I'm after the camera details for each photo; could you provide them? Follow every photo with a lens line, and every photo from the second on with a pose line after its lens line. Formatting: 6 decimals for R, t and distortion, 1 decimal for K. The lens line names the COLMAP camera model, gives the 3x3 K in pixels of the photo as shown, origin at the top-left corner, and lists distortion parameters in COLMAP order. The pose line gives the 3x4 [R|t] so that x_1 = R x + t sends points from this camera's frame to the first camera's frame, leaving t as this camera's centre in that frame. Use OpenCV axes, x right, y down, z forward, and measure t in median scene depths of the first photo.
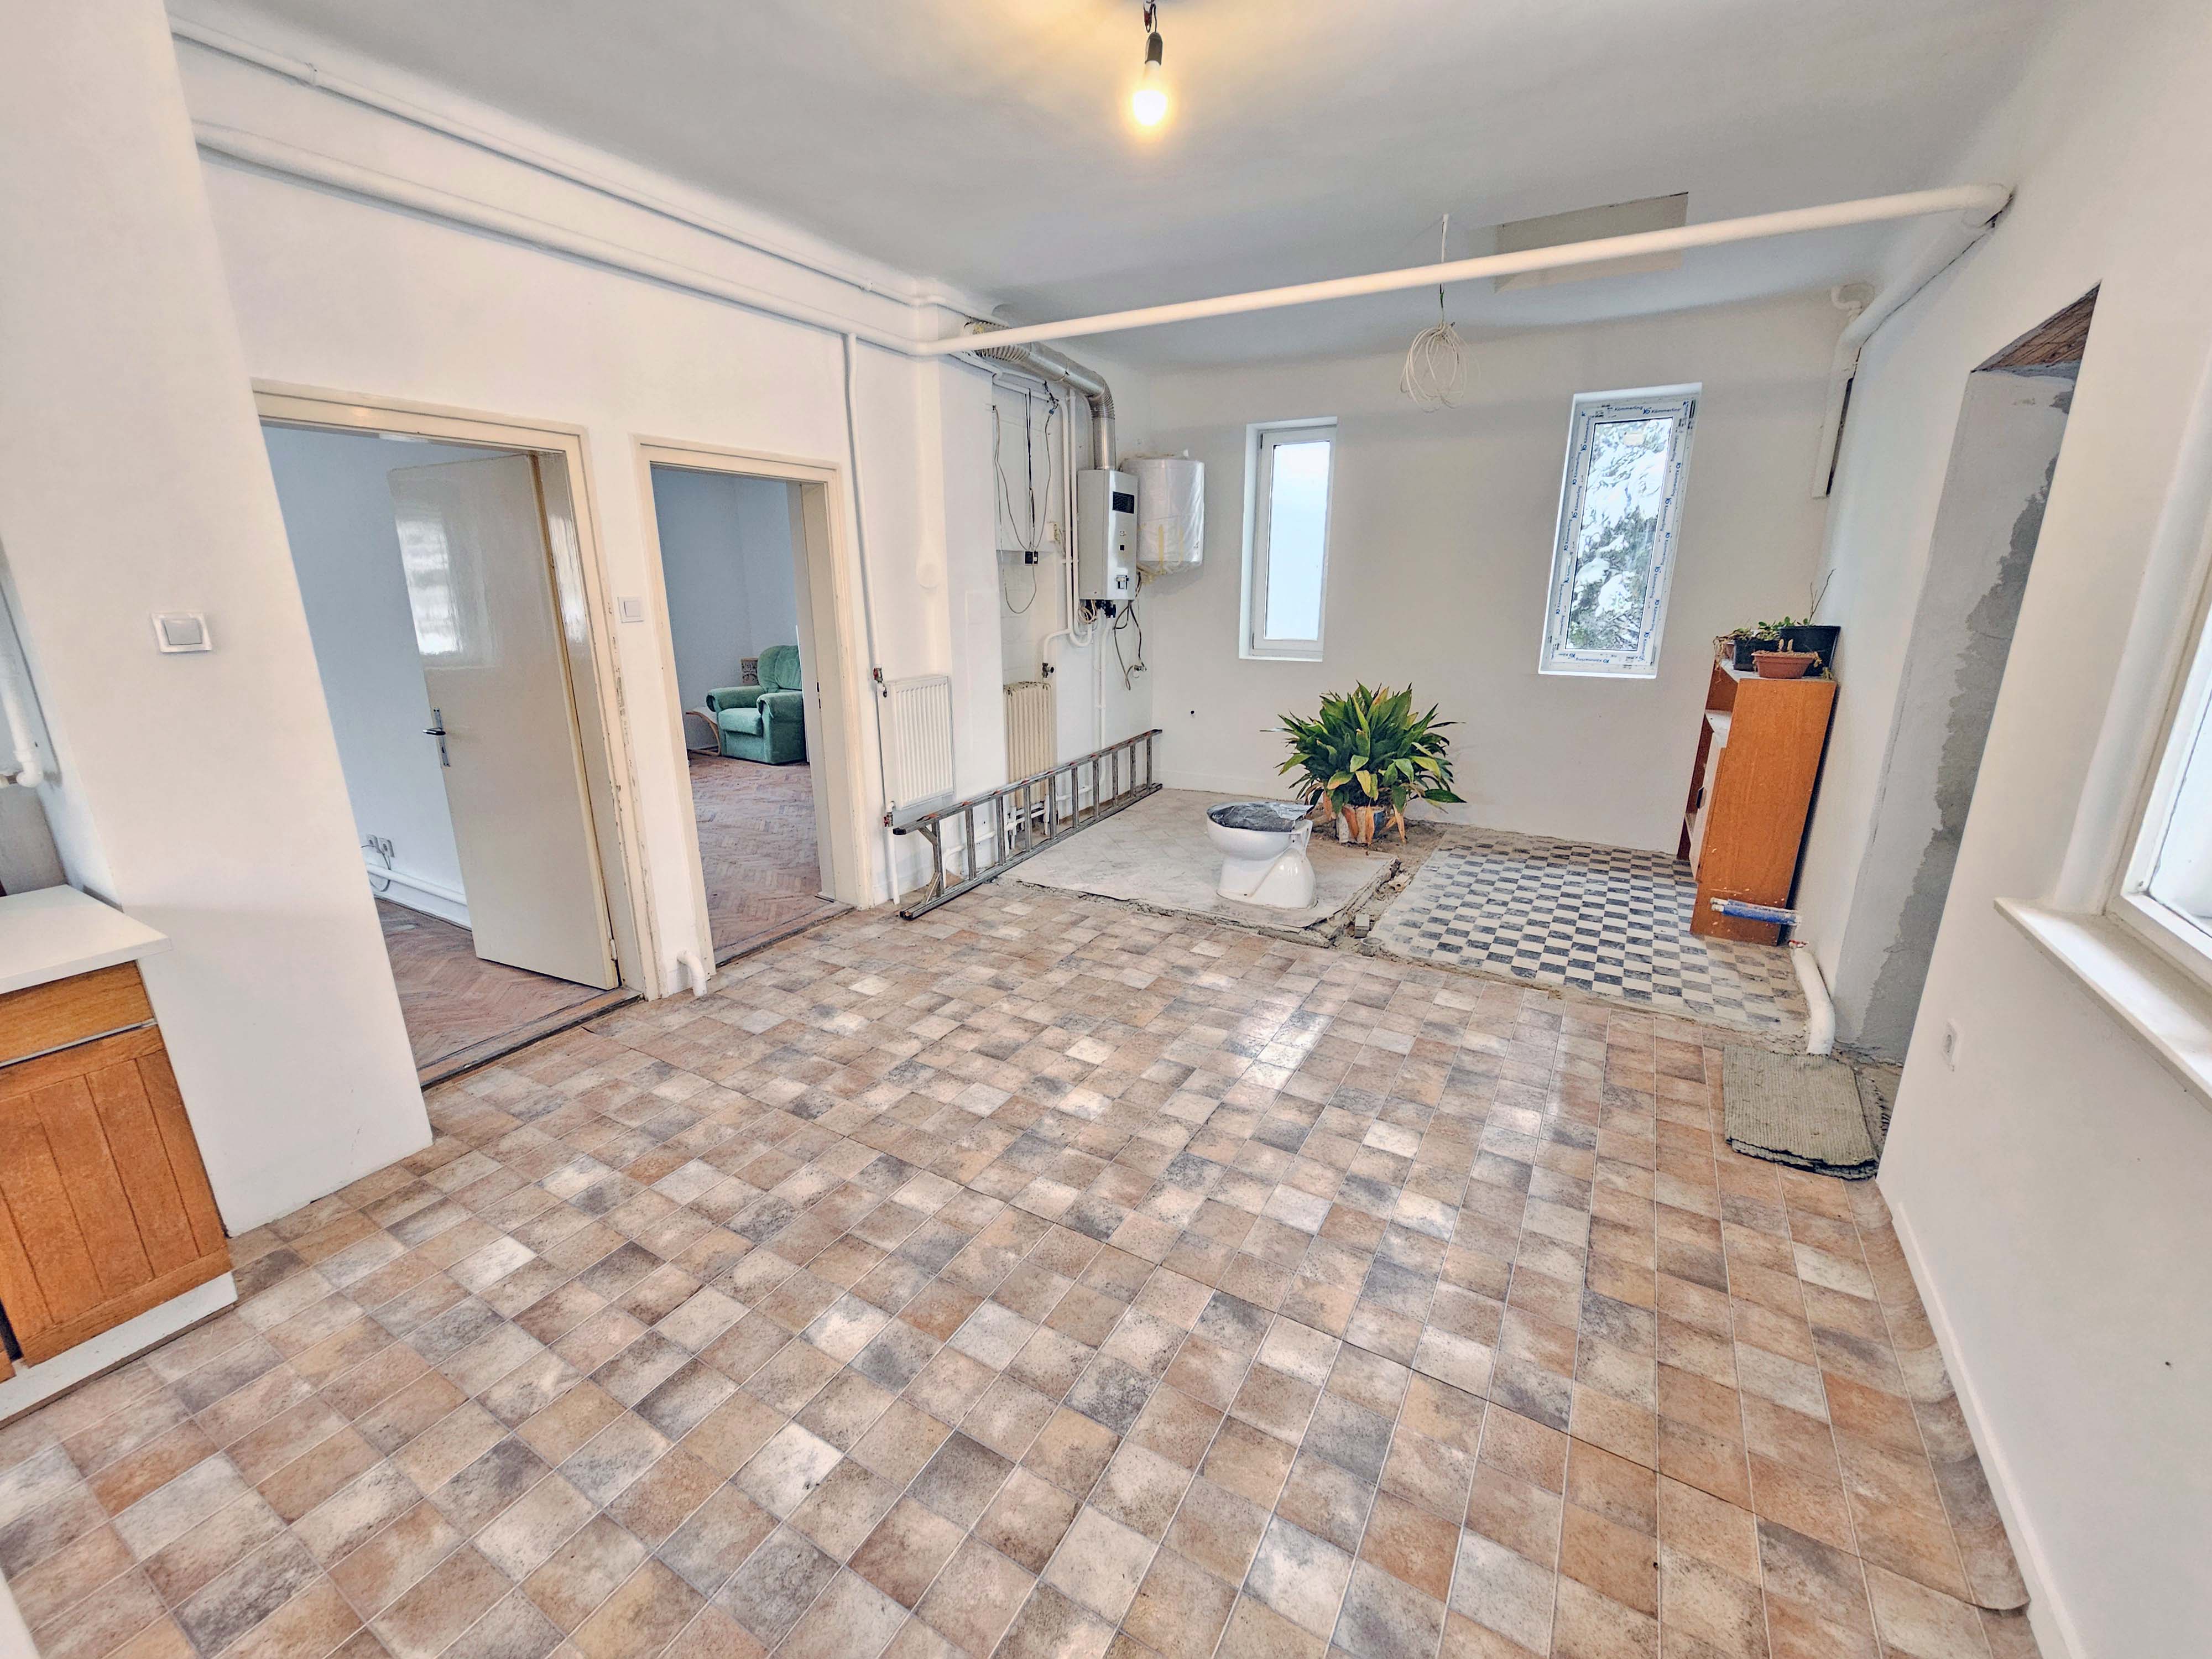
lens RADIAL K [[908.4, 0, 1096.4], [0, 908.4, 831.7], [0, 0, 1]] dist [-0.000050, -0.000518]
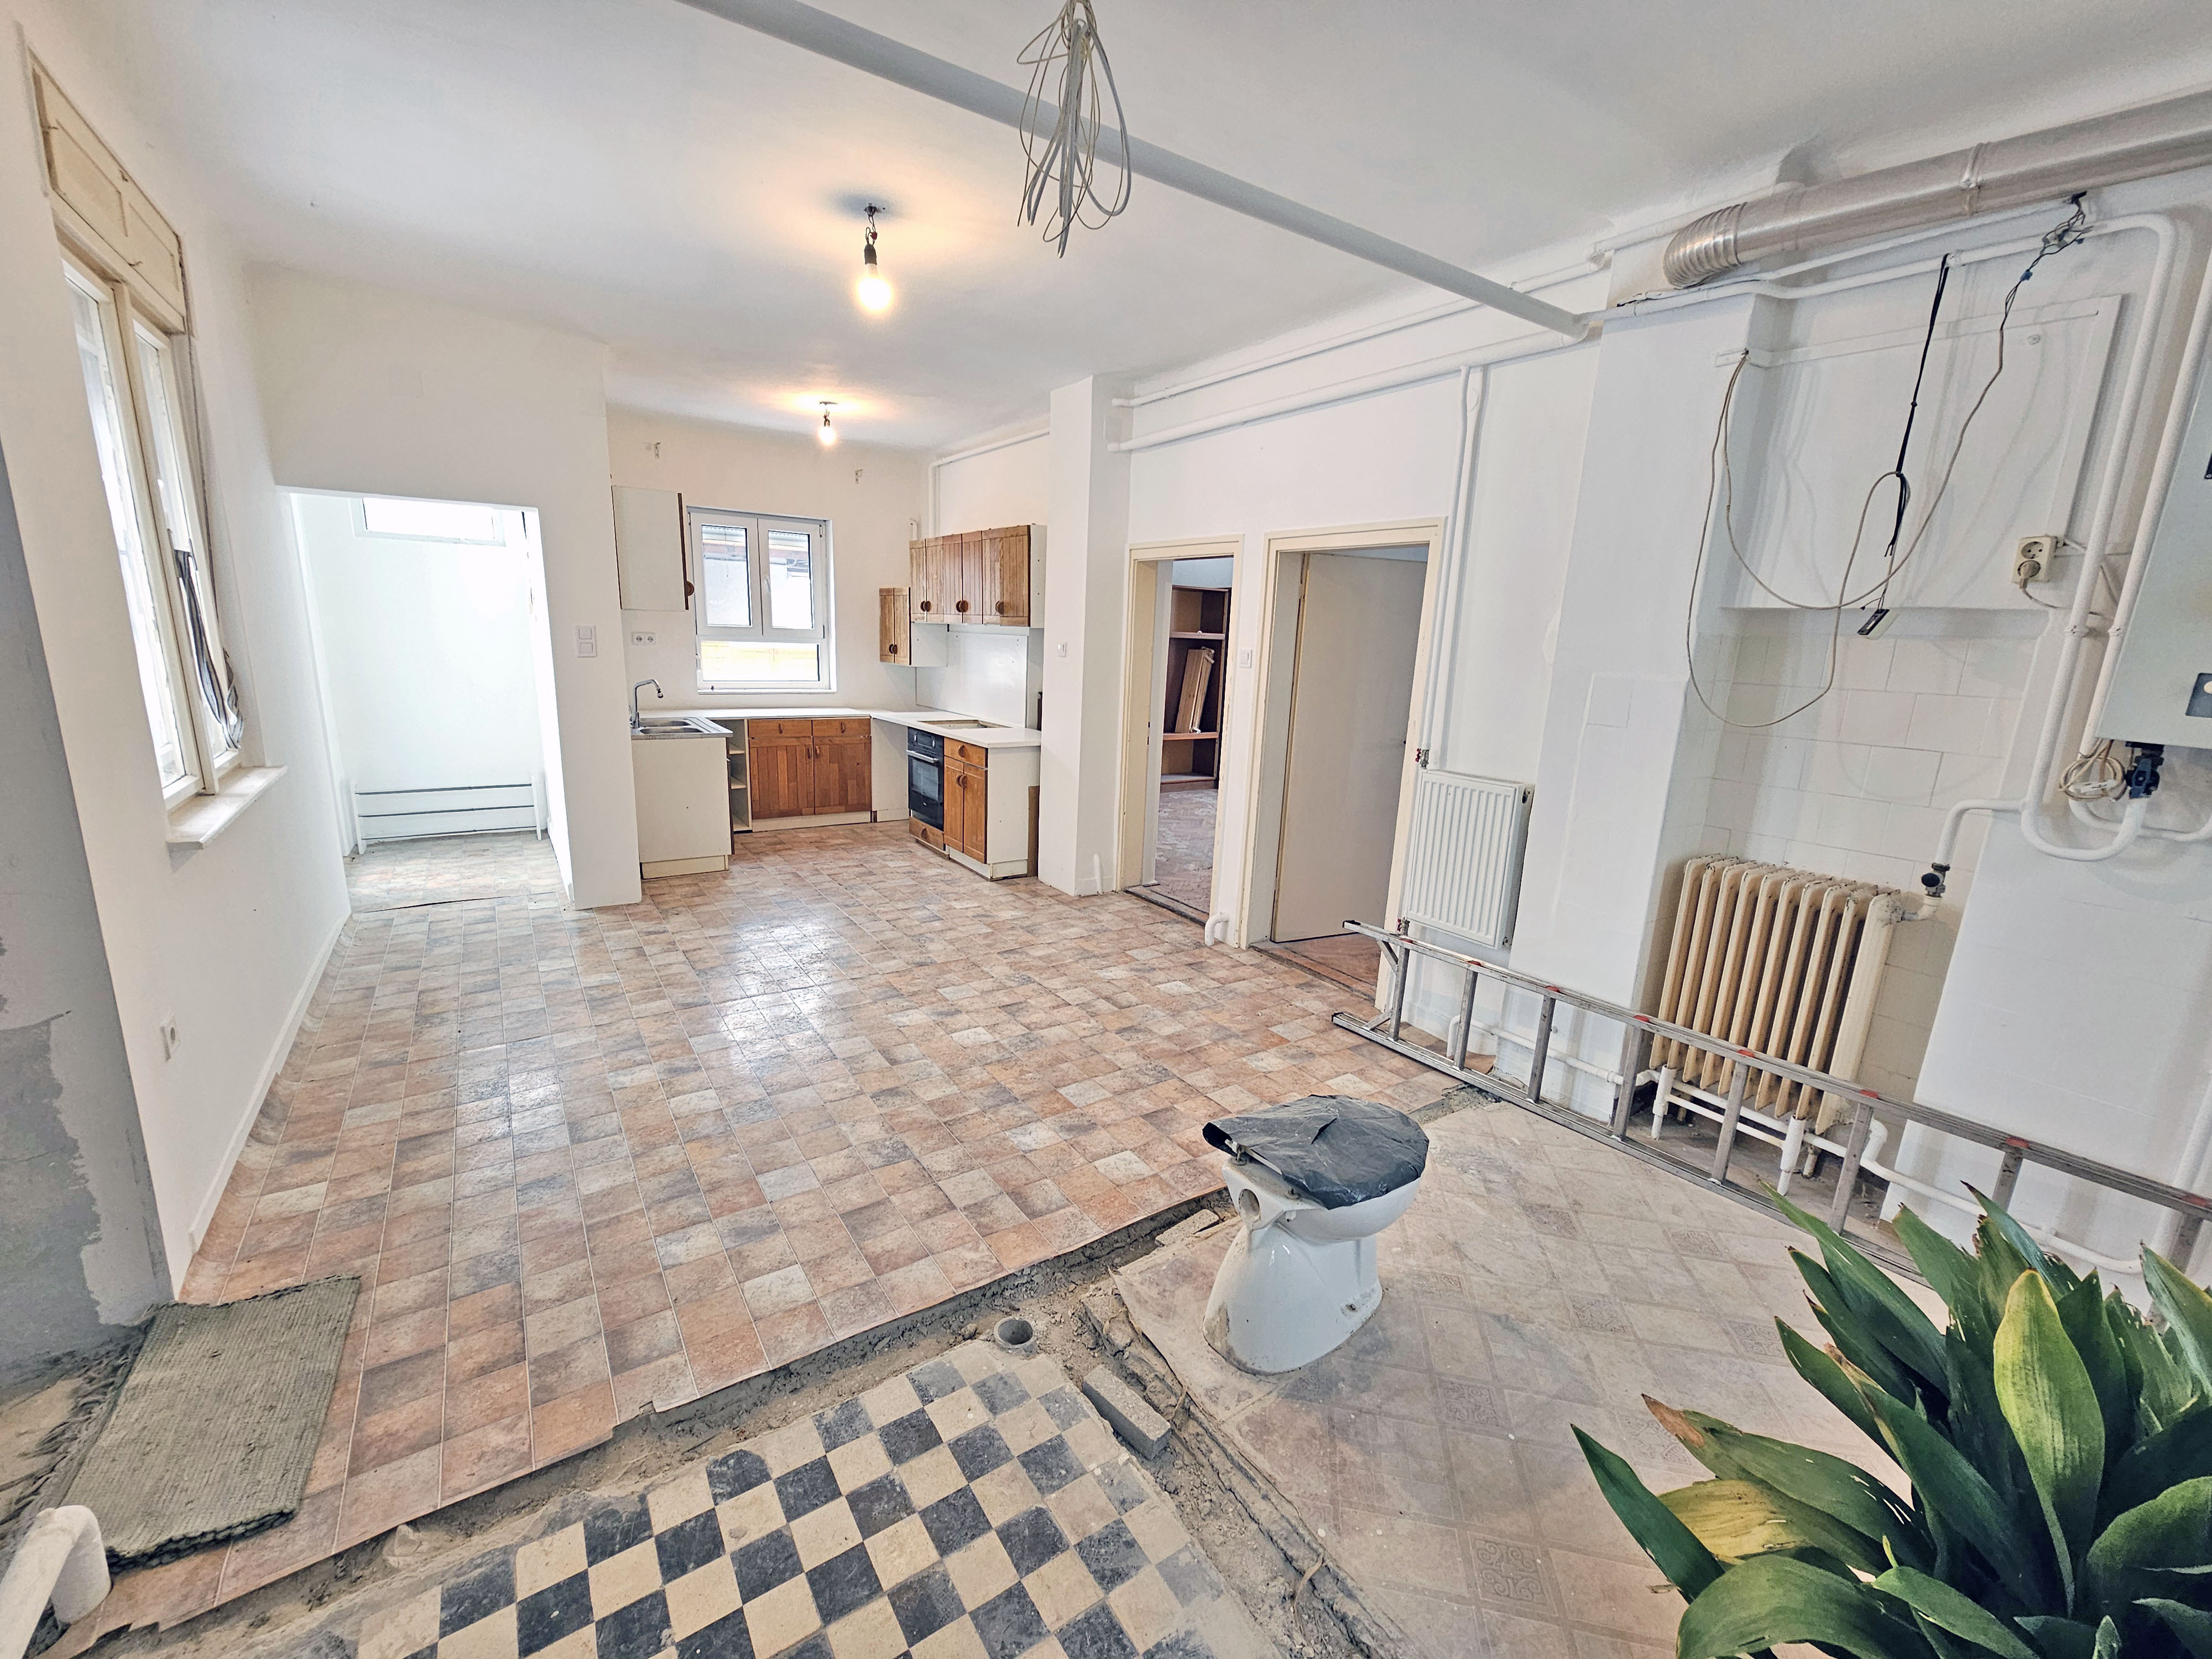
lens RADIAL K [[903.8, 0, 1095.8], [0, 903.8, 838.0], [0, 0, 1]] dist [-0.004110, 0.002904]
pose [[-0.436589, 0.190373, -0.879288, 0.647677], [-0.279415, 0.900330, 0.333665, -0.299561], [0.855171, 0.391361, -0.339882, 1.049256]]
